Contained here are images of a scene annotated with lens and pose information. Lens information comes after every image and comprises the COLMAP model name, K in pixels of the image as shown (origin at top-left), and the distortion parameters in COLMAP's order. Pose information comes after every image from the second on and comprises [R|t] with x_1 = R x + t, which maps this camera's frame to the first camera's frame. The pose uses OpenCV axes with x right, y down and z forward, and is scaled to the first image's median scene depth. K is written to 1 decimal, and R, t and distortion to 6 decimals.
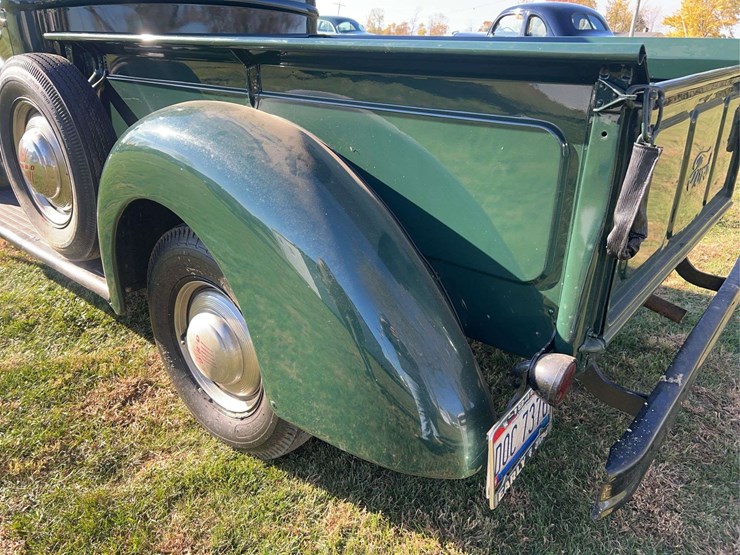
lens RADIAL K [[561.2, 0, 370.0], [0, 561.2, 277.5], [0, 0, 1]] dist [0.007561, -0.004543]
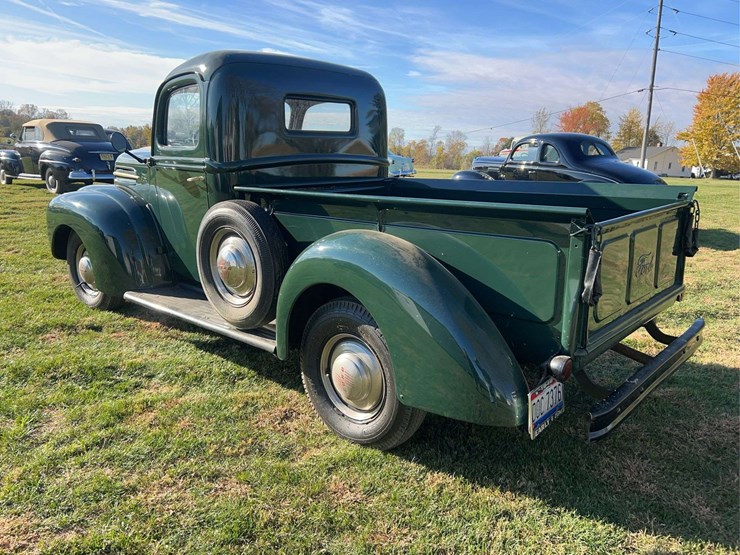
lens RADIAL K [[561.2, 0, 370.0], [0, 561.2, 277.5], [0, 0, 1]] dist [0.007561, -0.004543]
pose [[0.999055, -0.004601, -0.043230, -0.155527], [-0.003798, 0.981346, -0.192210, 0.156669], [0.043308, 0.192192, 0.980401, -0.626784]]
